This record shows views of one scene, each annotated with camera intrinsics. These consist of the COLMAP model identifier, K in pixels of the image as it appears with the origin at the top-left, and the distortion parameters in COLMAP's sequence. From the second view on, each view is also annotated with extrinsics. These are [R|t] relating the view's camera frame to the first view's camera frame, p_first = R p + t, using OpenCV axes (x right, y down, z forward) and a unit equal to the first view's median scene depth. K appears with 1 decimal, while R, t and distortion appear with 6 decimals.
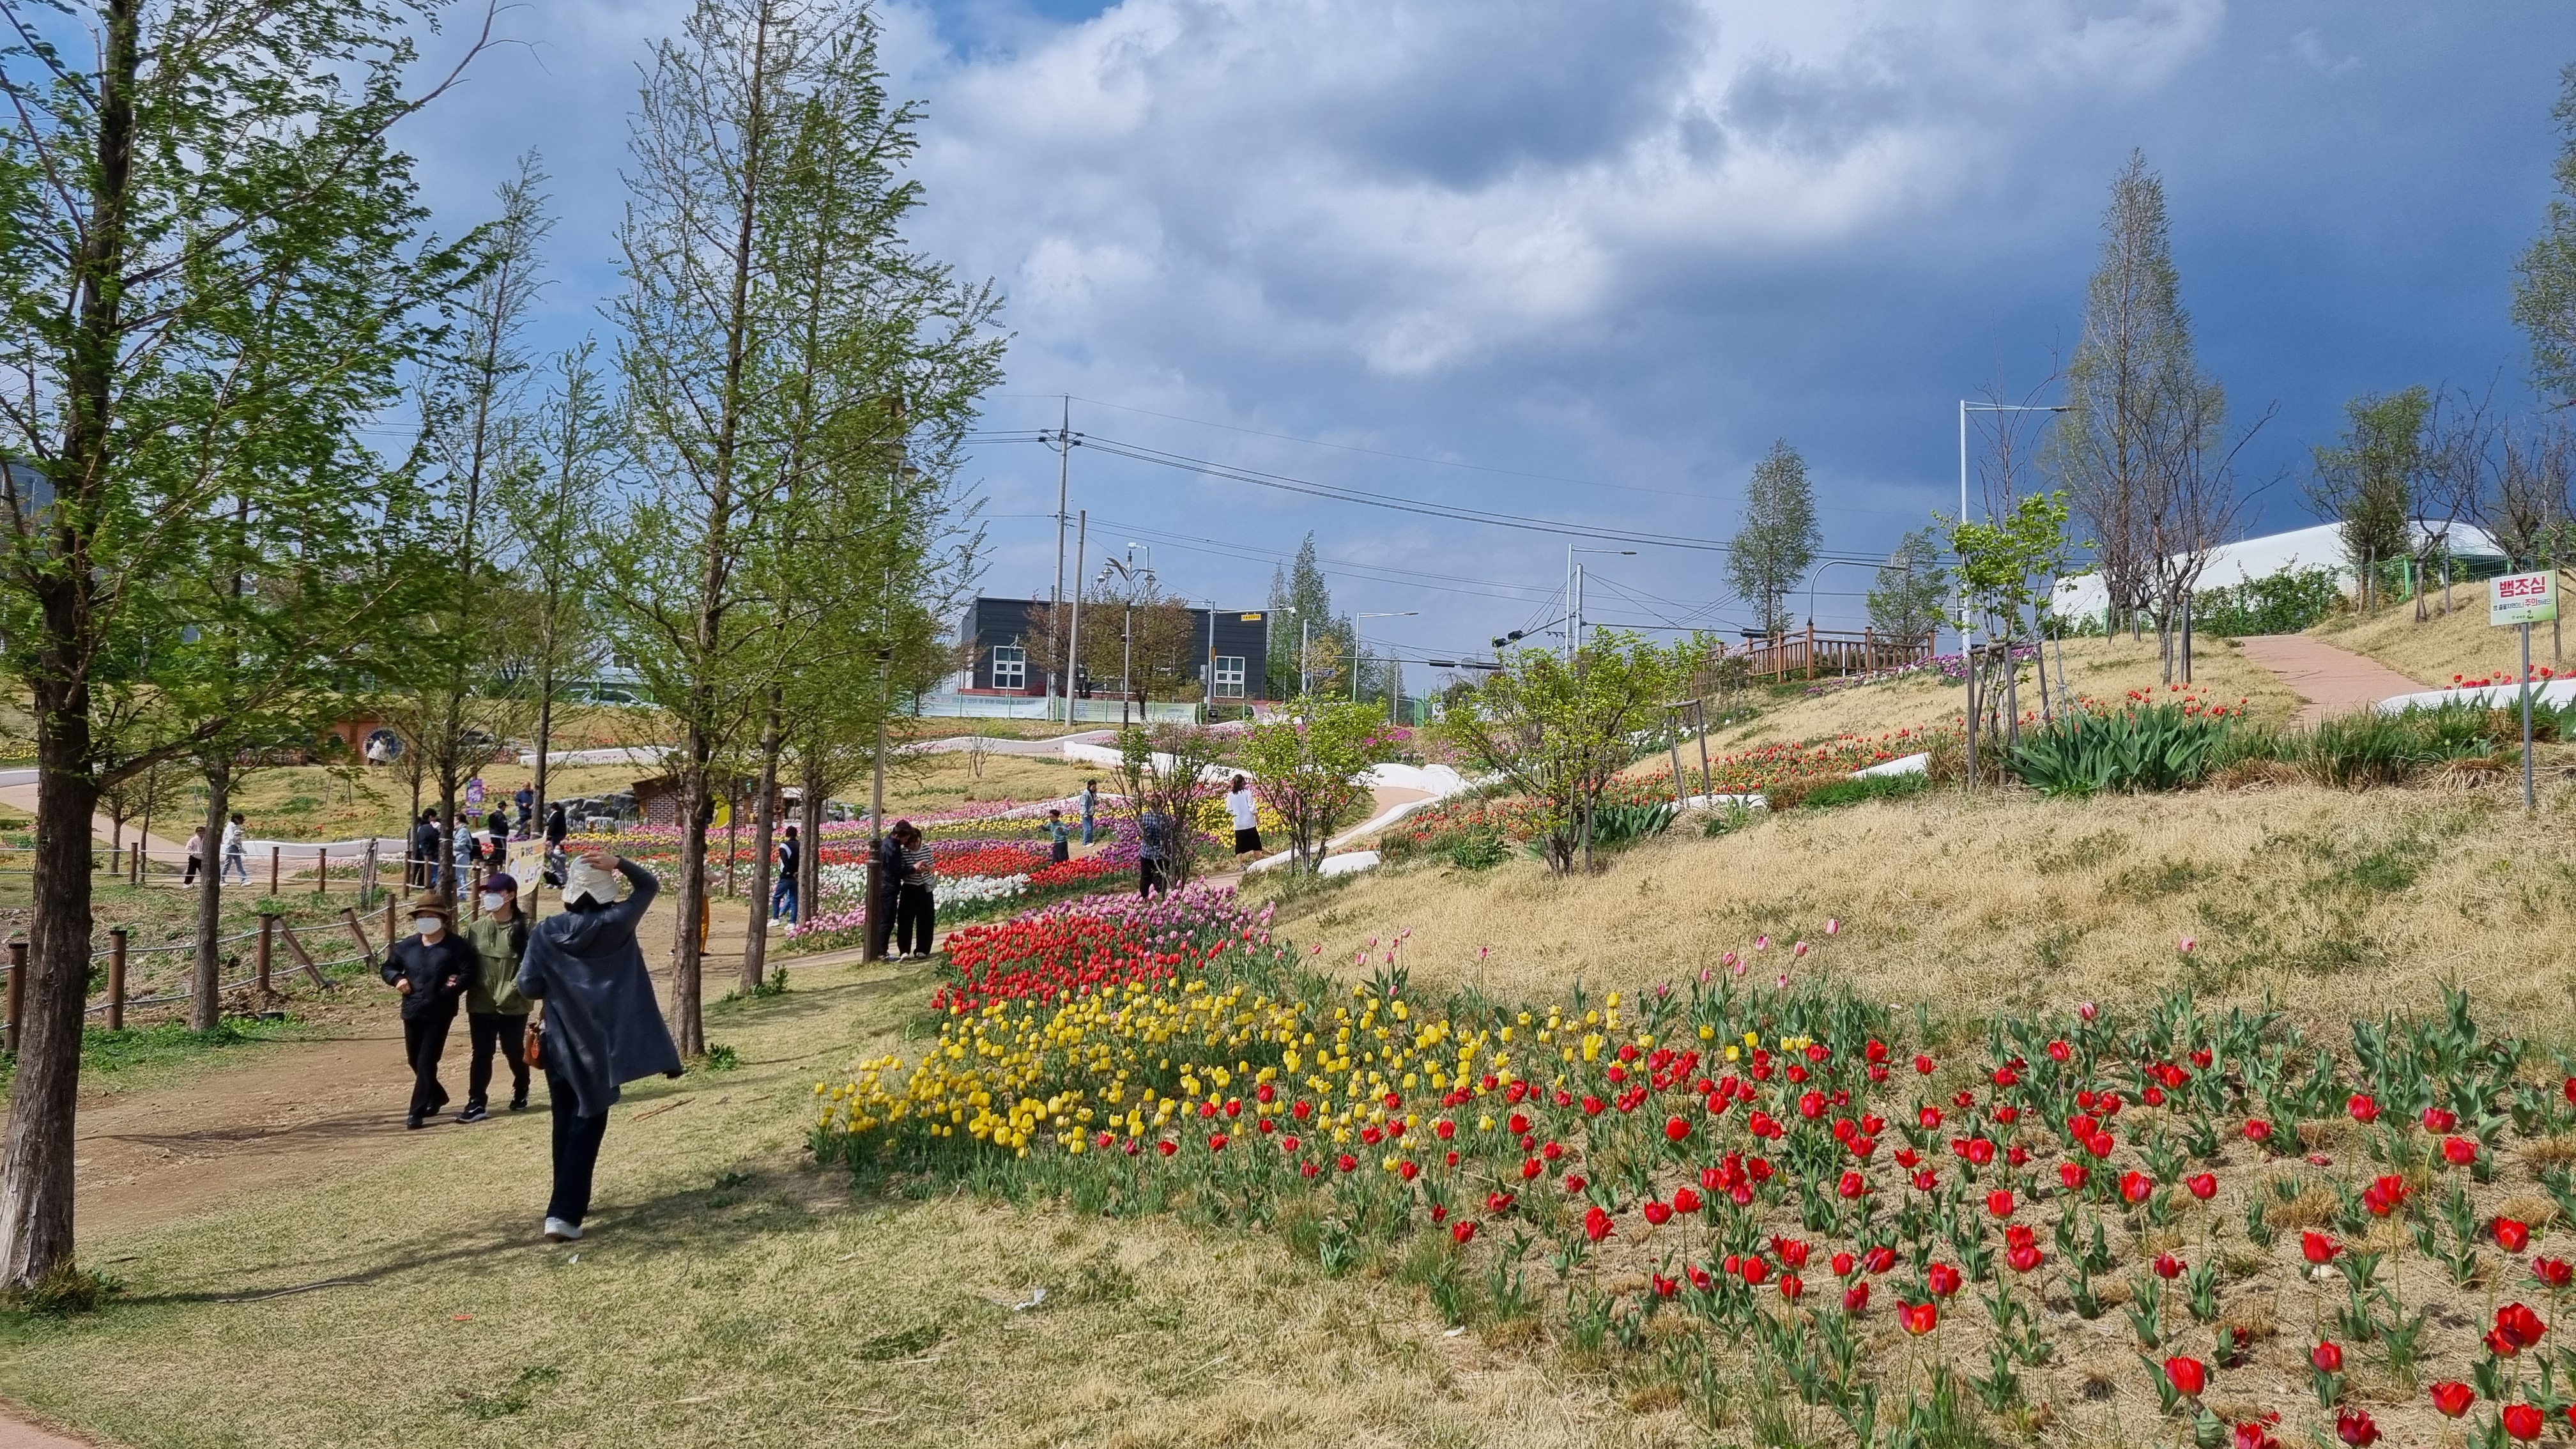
lens RADIAL K [[2009.5, 0, 1288.0], [0, 2009.5, 724.5], [0, 0, 1]] dist [-0.001556, -0.000502]
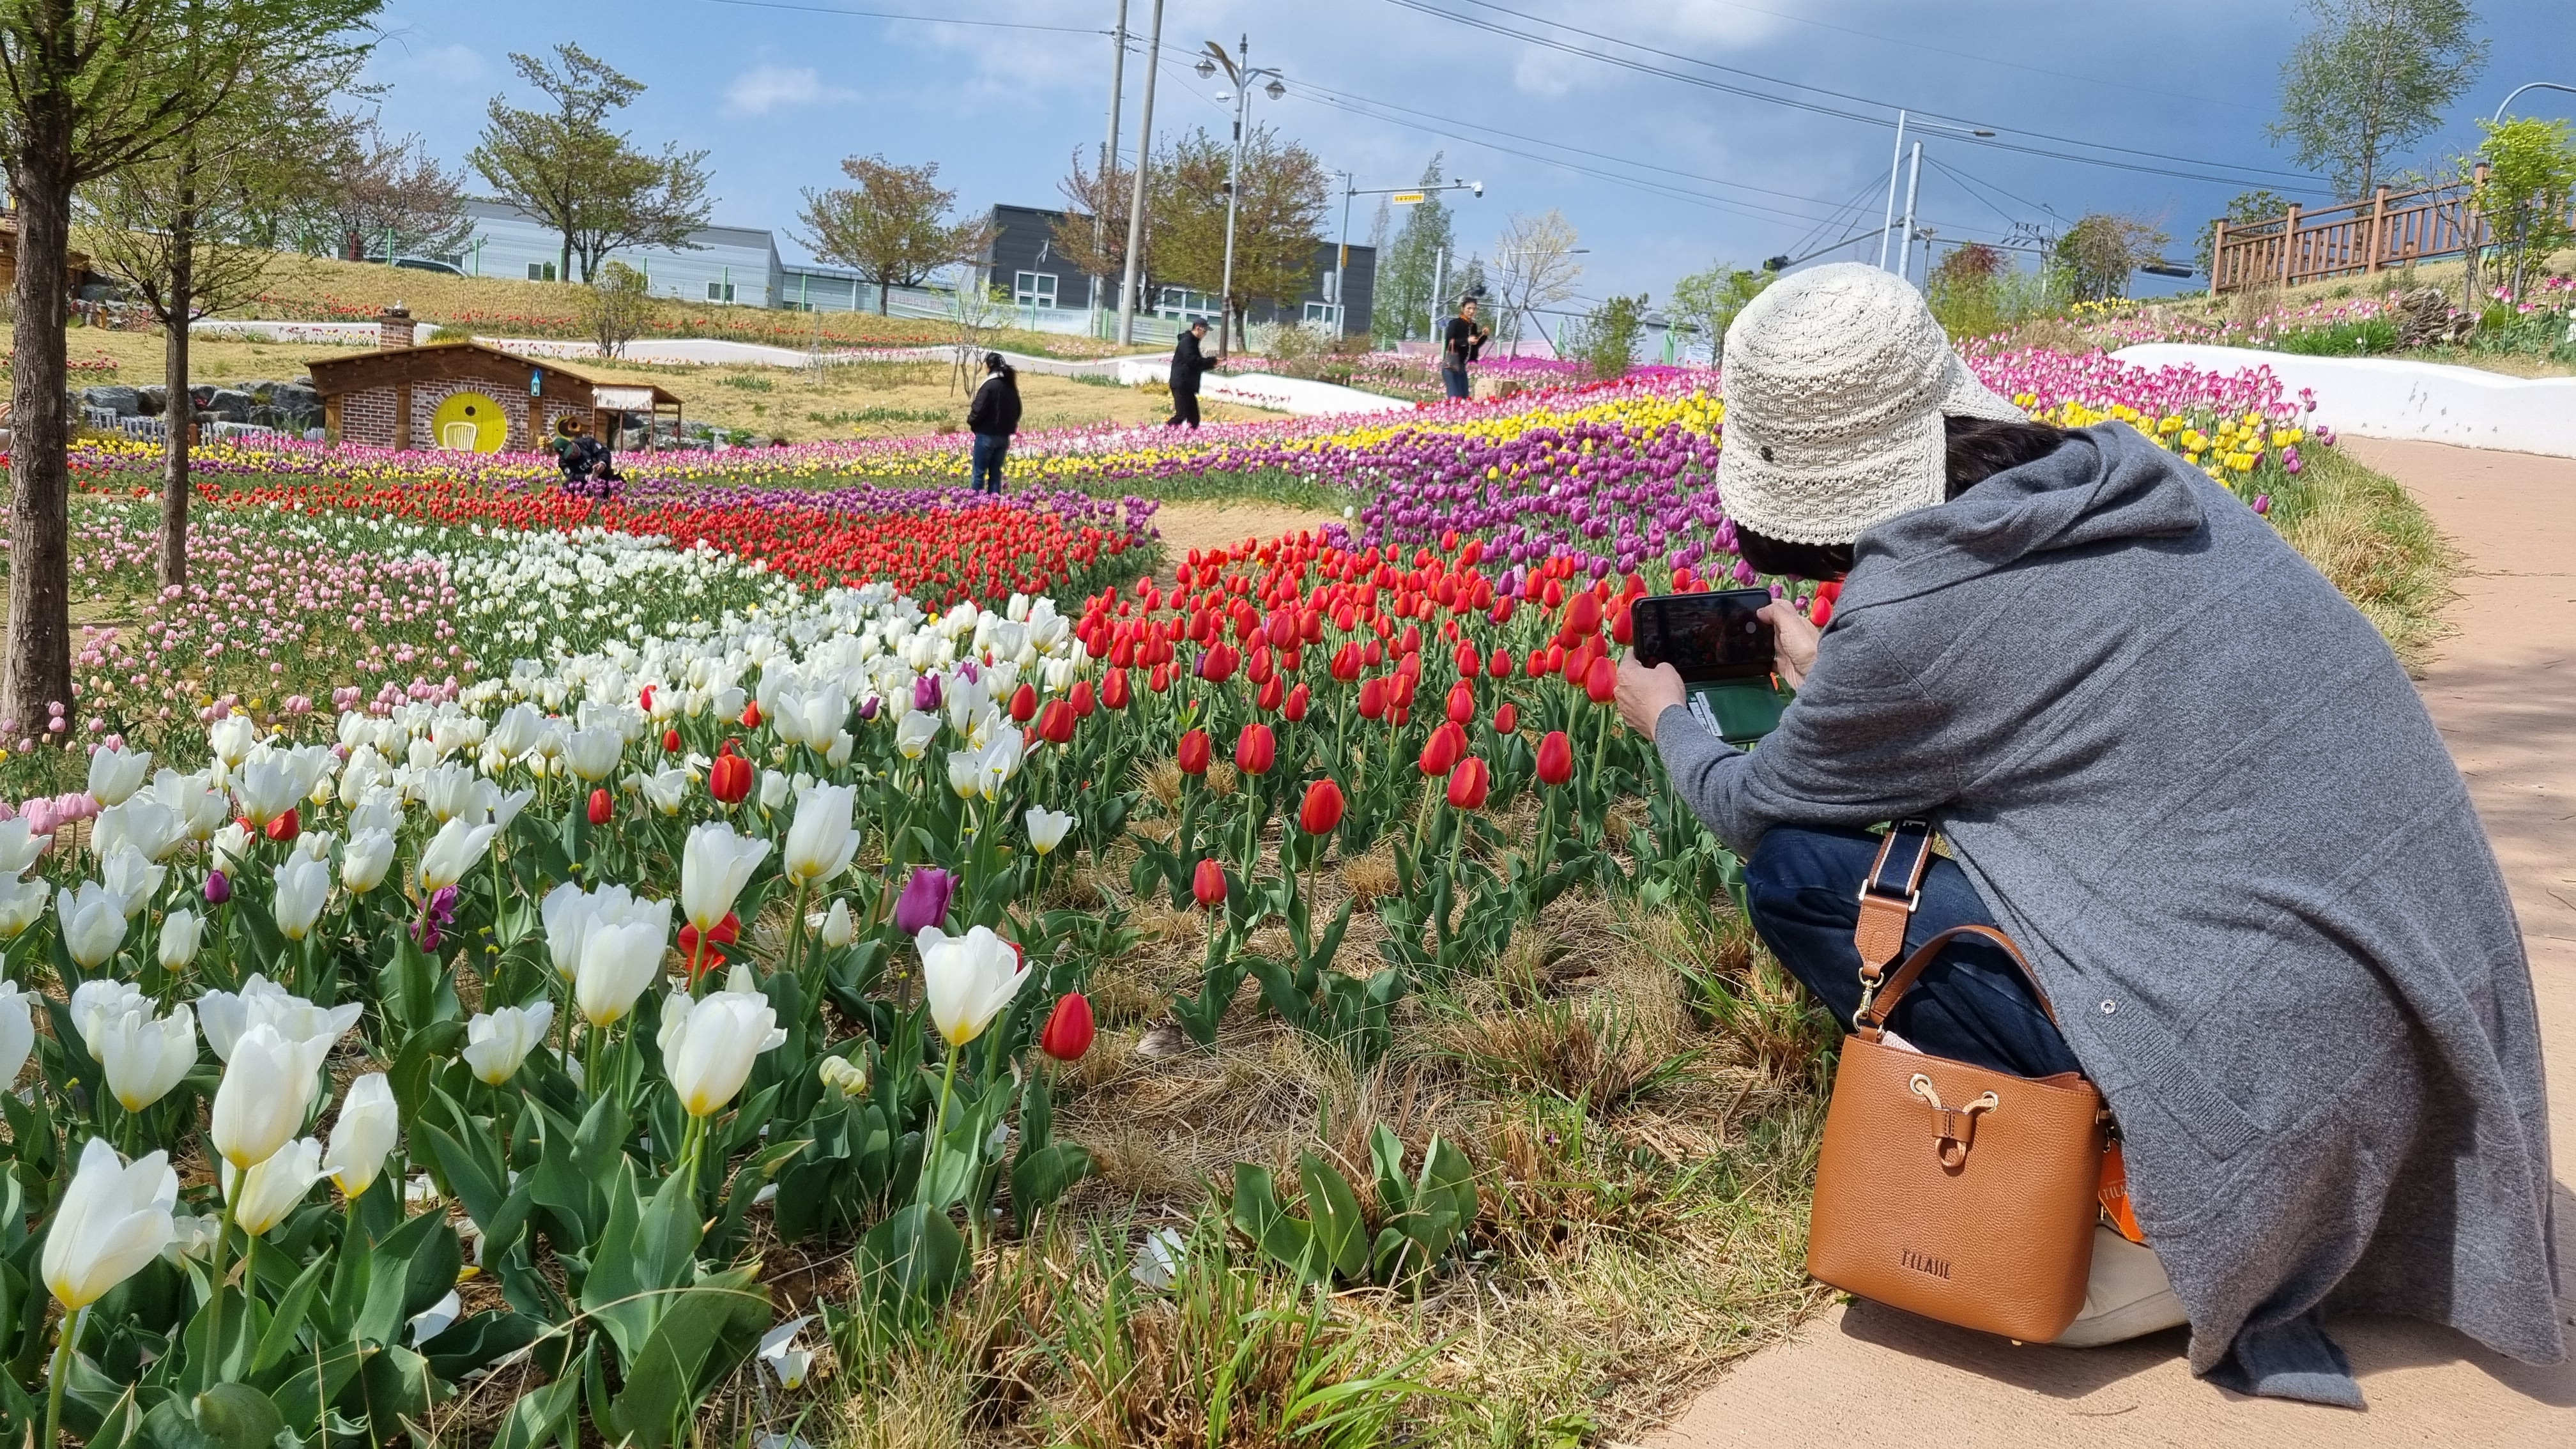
lens RADIAL K [[2009.5, 0, 1288.0], [0, 2009.5, 724.5], [0, 0, 1]] dist [-0.001556, -0.000502]
pose [[0.998527, 0.053658, -0.008083, -0.044378], [-0.052020, 0.988954, 0.138794, 0.026990], [0.015442, -0.138169, 0.990288, 0.345948]]
